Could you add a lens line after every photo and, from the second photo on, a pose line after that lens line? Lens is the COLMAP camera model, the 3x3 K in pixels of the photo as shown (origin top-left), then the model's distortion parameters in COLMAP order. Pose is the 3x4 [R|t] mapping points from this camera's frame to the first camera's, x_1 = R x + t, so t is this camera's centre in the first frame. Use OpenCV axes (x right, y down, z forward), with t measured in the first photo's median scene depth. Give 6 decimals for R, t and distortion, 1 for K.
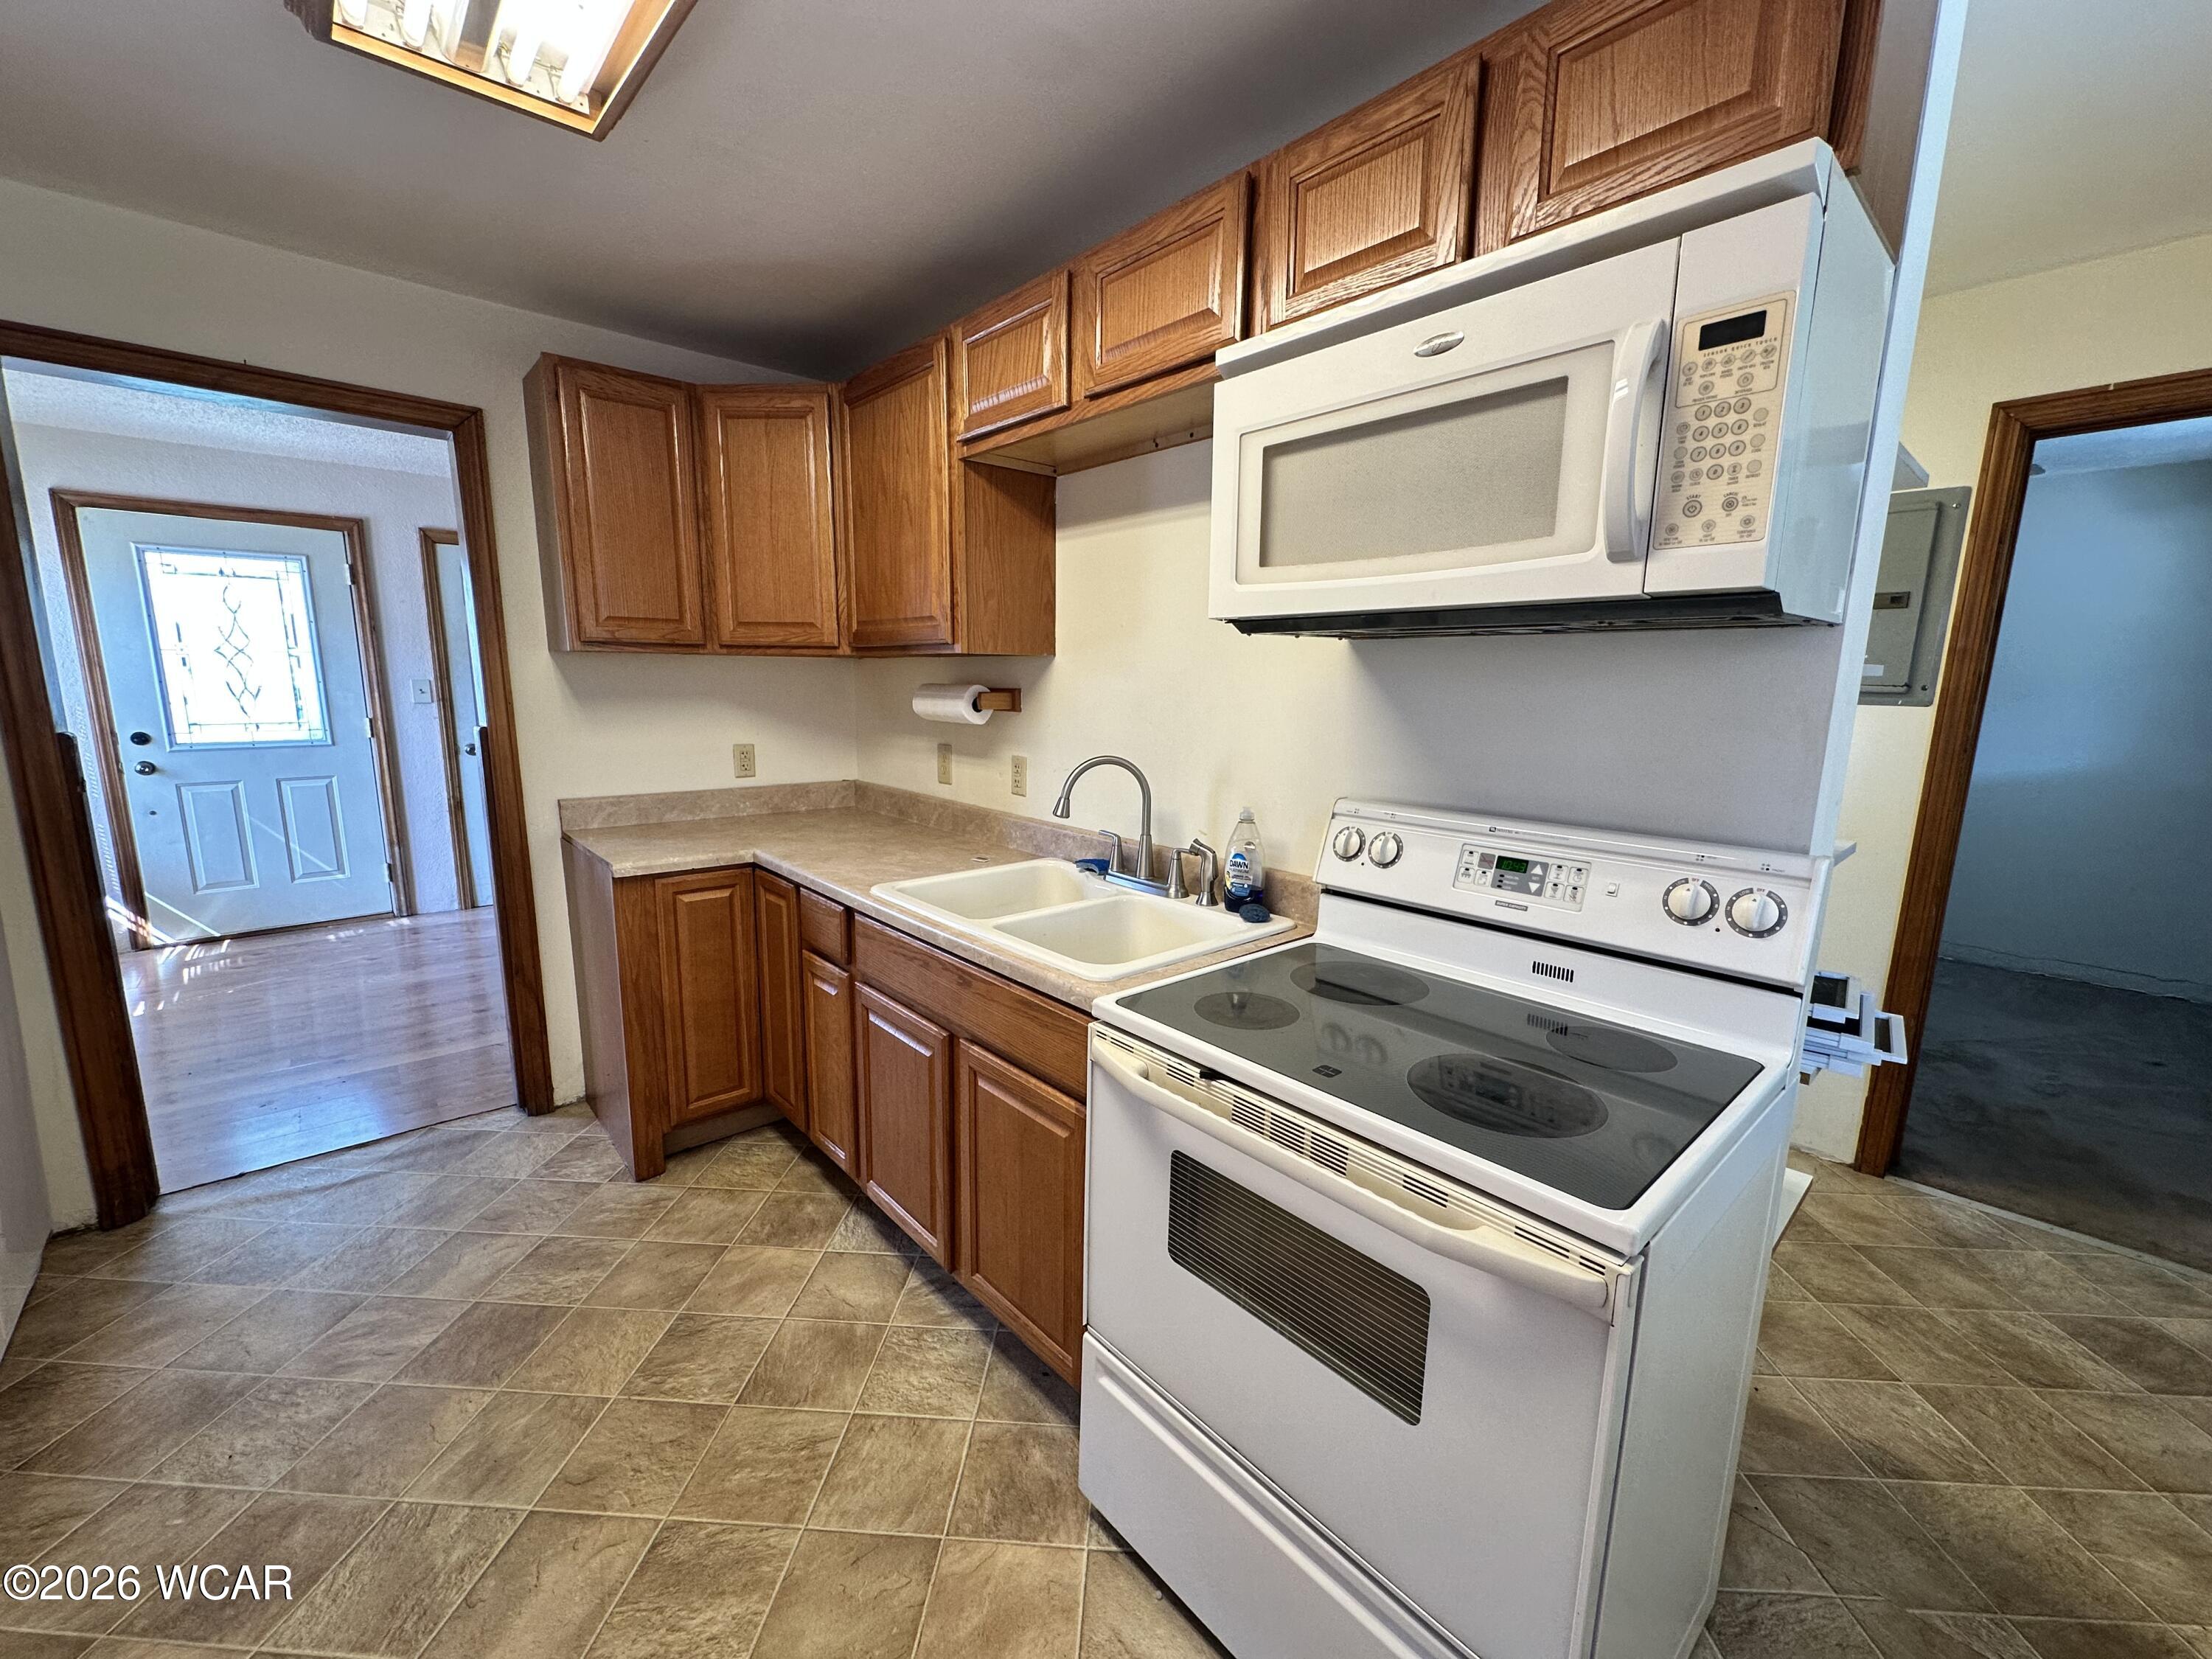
lens RADIAL K [[883.6, 0, 1103.5], [0, 883.6, 828.9], [0, 0, 1]] dist [0.001374, -0.000084]
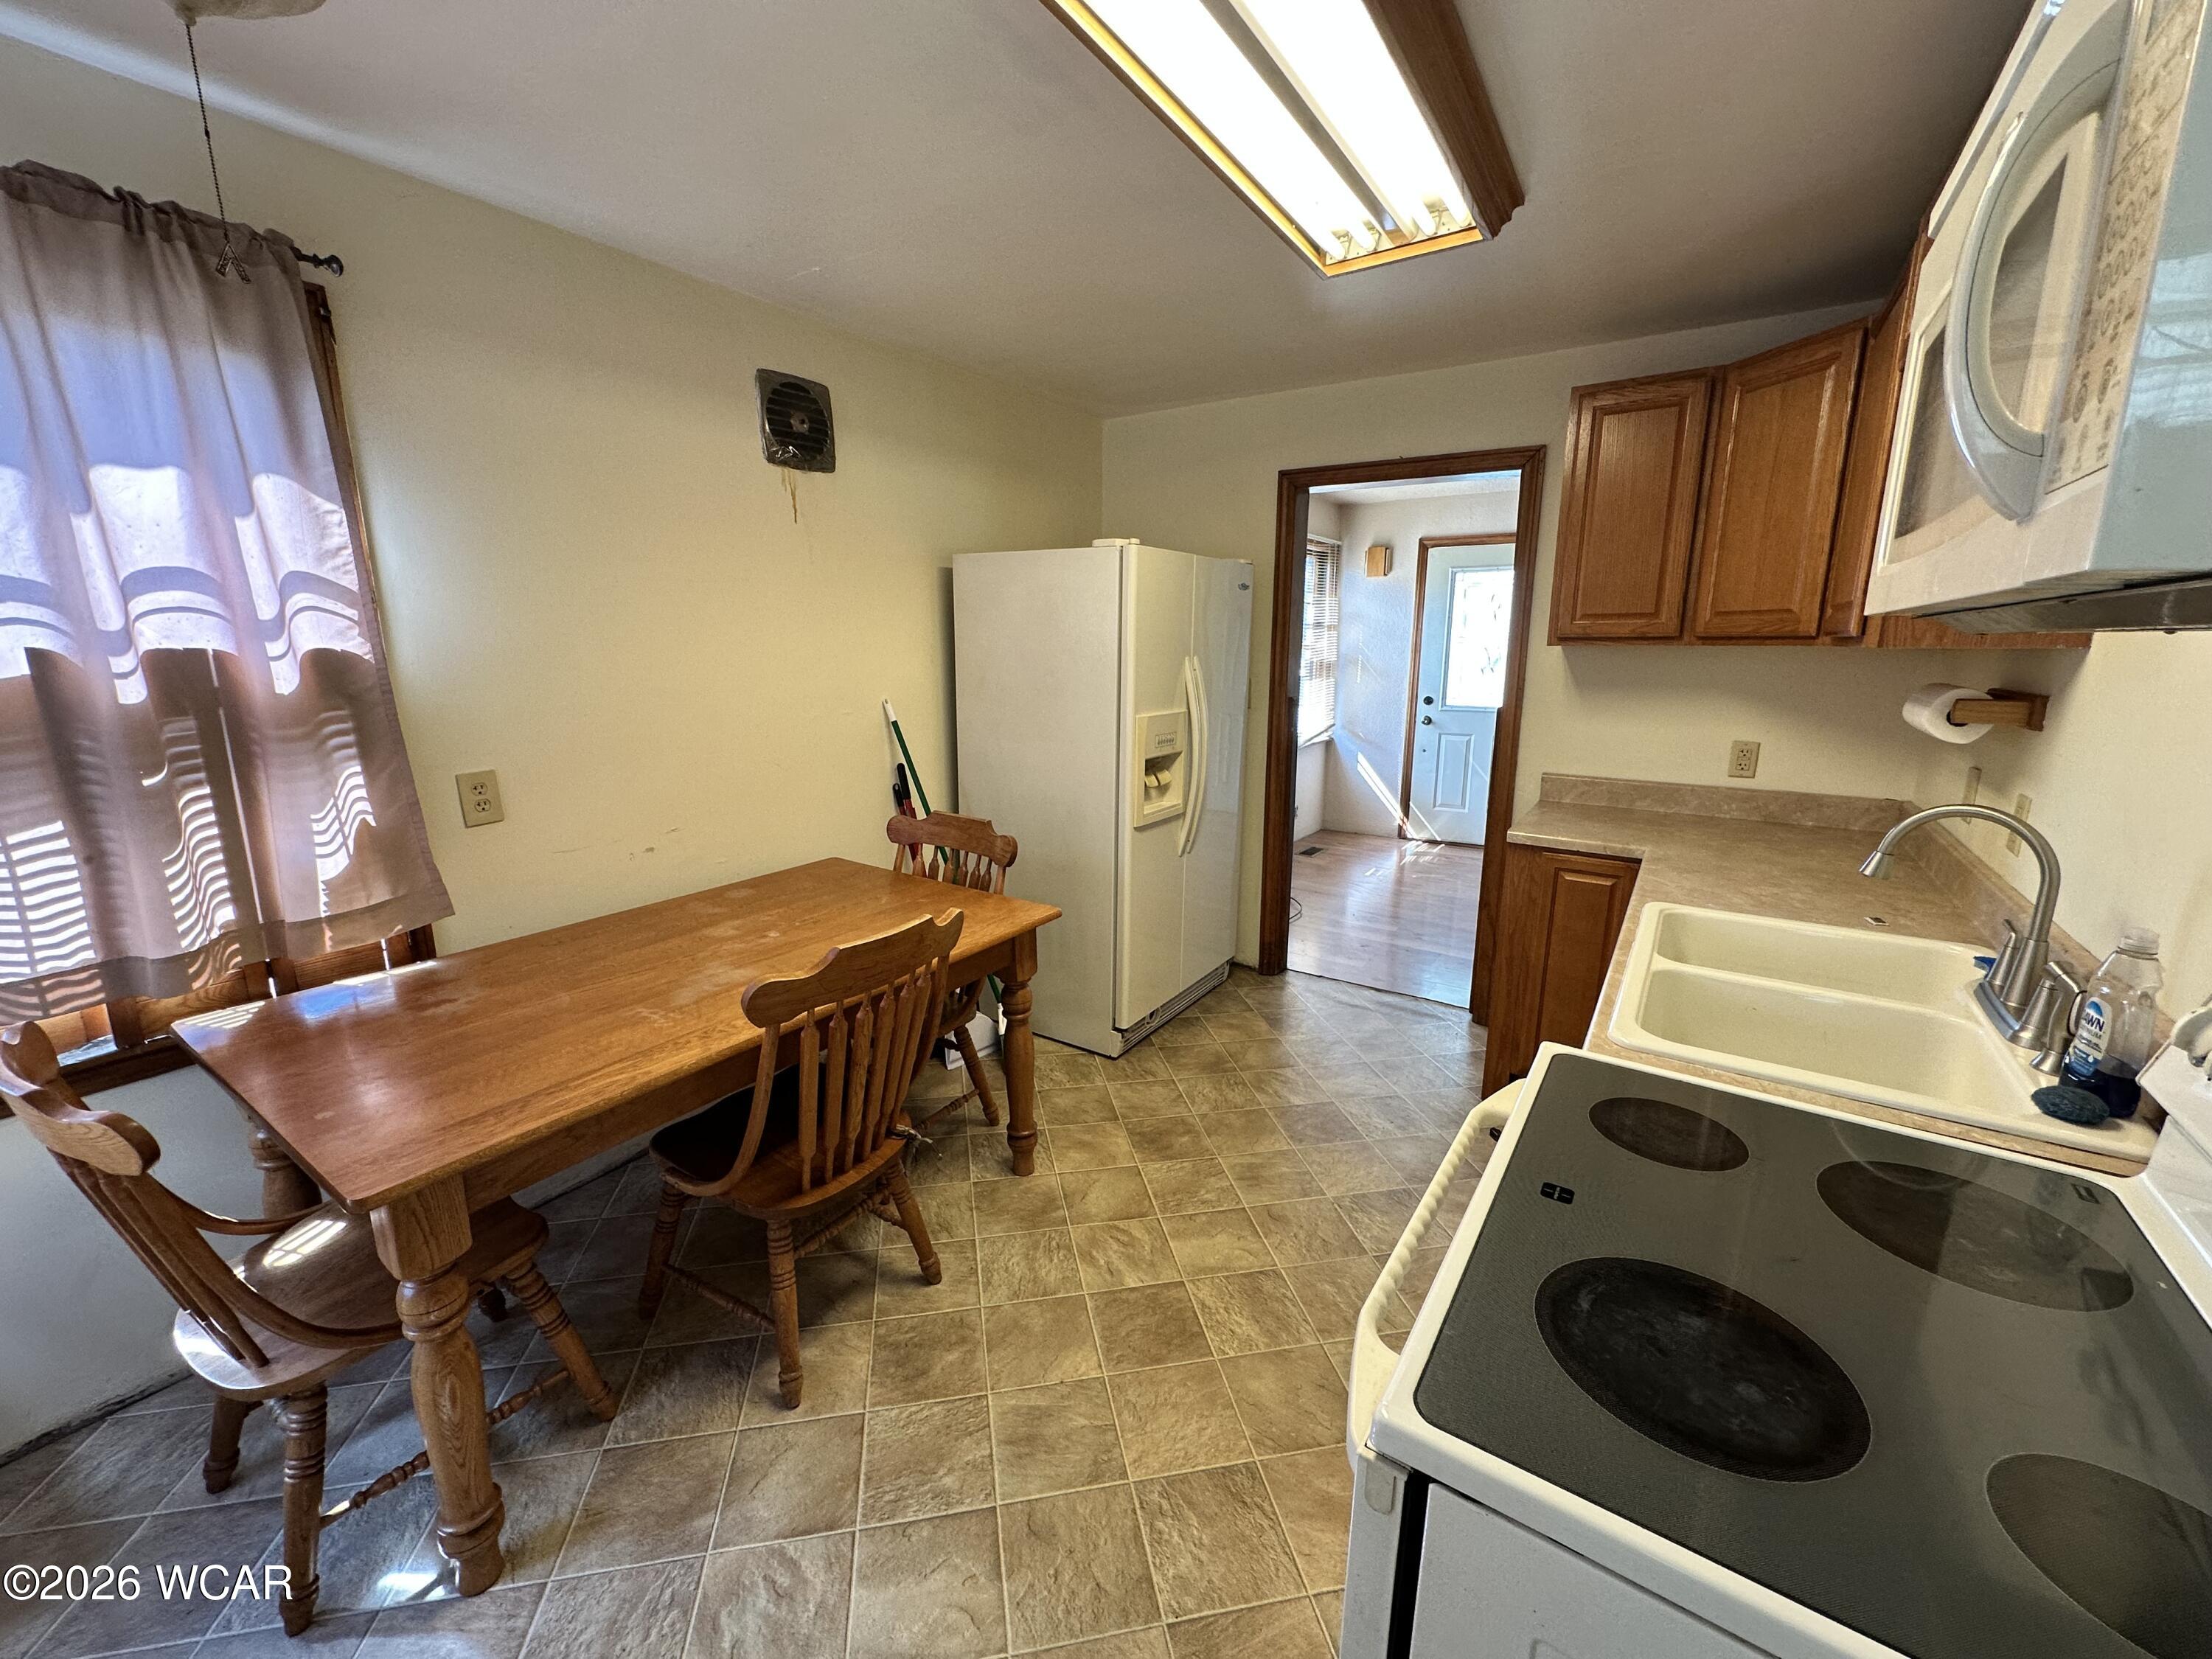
lens RADIAL K [[883.6, 0, 1104.7], [0, 883.6, 833.2], [0, 0, 1]] dist [0.001374, -0.000084]
pose [[0.249557, 0.194521, -0.948622, 0.368096], [-0.161459, 0.974262, 0.157303, -0.047171], [0.954805, 0.113907, 0.274541, 0.145148]]
